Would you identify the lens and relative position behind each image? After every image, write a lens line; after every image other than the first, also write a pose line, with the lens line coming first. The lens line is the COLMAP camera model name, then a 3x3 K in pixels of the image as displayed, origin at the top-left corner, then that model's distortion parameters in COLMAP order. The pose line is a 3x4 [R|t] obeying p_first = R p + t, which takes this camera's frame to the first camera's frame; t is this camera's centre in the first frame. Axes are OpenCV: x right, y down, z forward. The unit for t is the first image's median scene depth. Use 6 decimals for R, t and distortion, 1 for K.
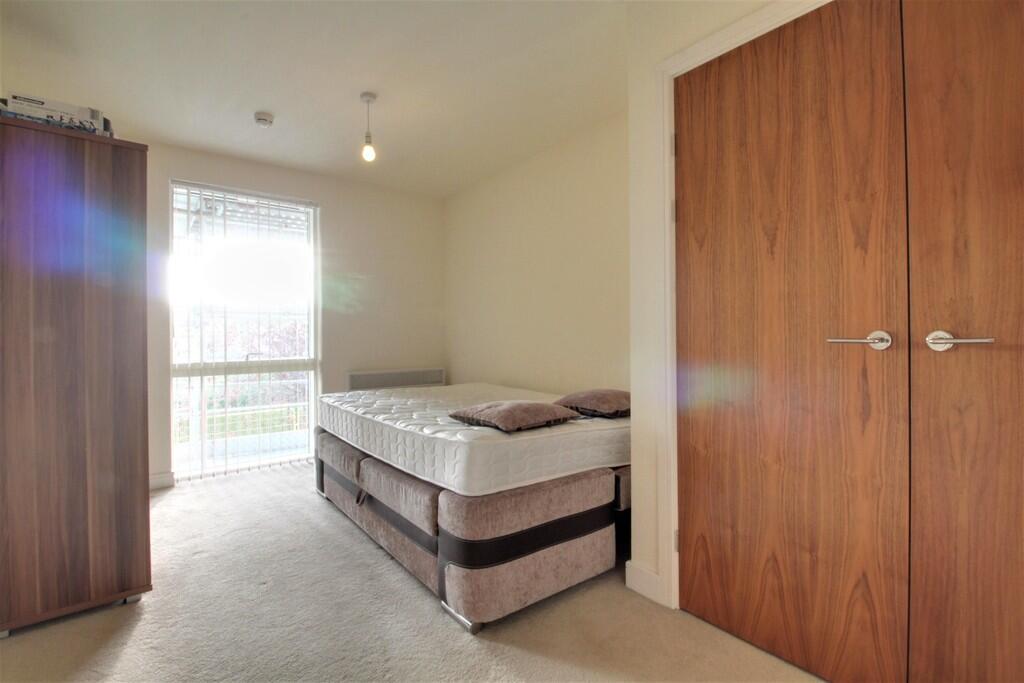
lens RADIAL K [[484.2, 0, 516.8], [0, 484.2, 341.4], [0, 0, 1]] dist [-0.000688, -0.012105]
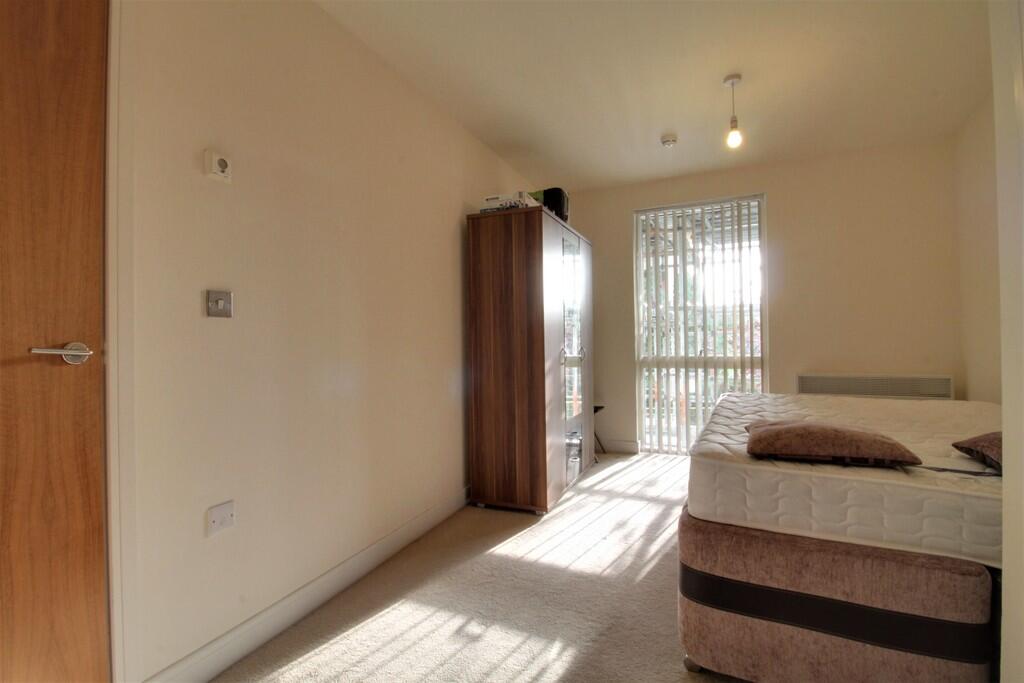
lens RADIAL K [[484.2, 0, 516.8], [0, 484.2, 341.4], [0, 0, 1]] dist [-0.000688, -0.012105]
pose [[0.410758, 0.005164, -0.911730, 0.504077], [0.003868, 0.999965, 0.007406, -0.006572], [0.911736, -0.006568, 0.410724, 0.301473]]
